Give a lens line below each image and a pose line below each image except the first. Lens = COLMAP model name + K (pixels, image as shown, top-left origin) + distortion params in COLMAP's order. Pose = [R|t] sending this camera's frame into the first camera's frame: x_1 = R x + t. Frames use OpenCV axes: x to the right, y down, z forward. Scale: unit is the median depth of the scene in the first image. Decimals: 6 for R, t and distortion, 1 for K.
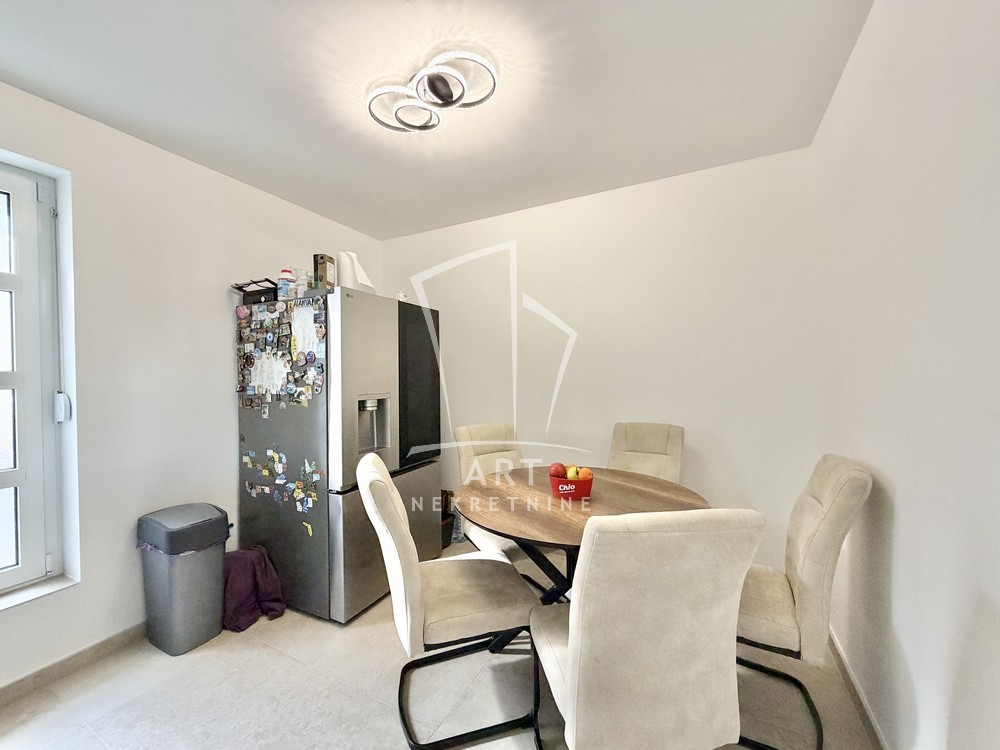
lens RADIAL K [[394.6, 0, 498.5], [0, 394.6, 377.7], [0, 0, 1]] dist [-0.003884, -0.000056]
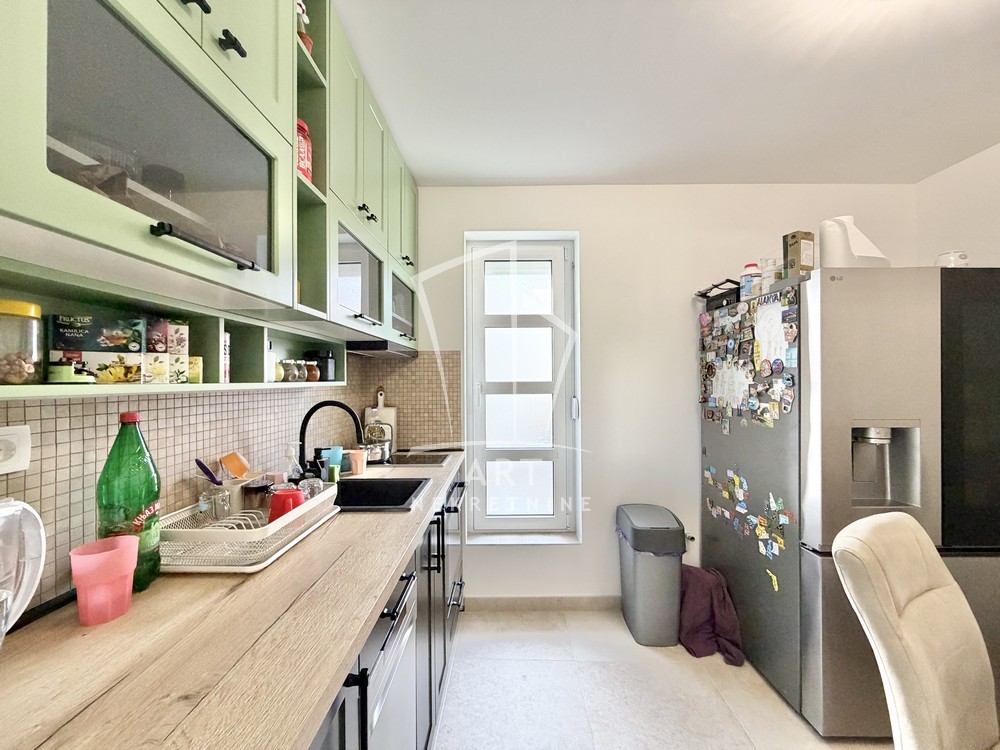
lens RADIAL K [[394.6, 0, 498.7], [0, 394.6, 376.1], [0, 0, 1]] dist [-0.003884, -0.000056]
pose [[0.431824, 0.002380, -0.901955, -0.003332], [-0.009475, 0.999953, -0.001897, -0.024647], [0.901908, 0.009365, 0.431827, 0.146891]]
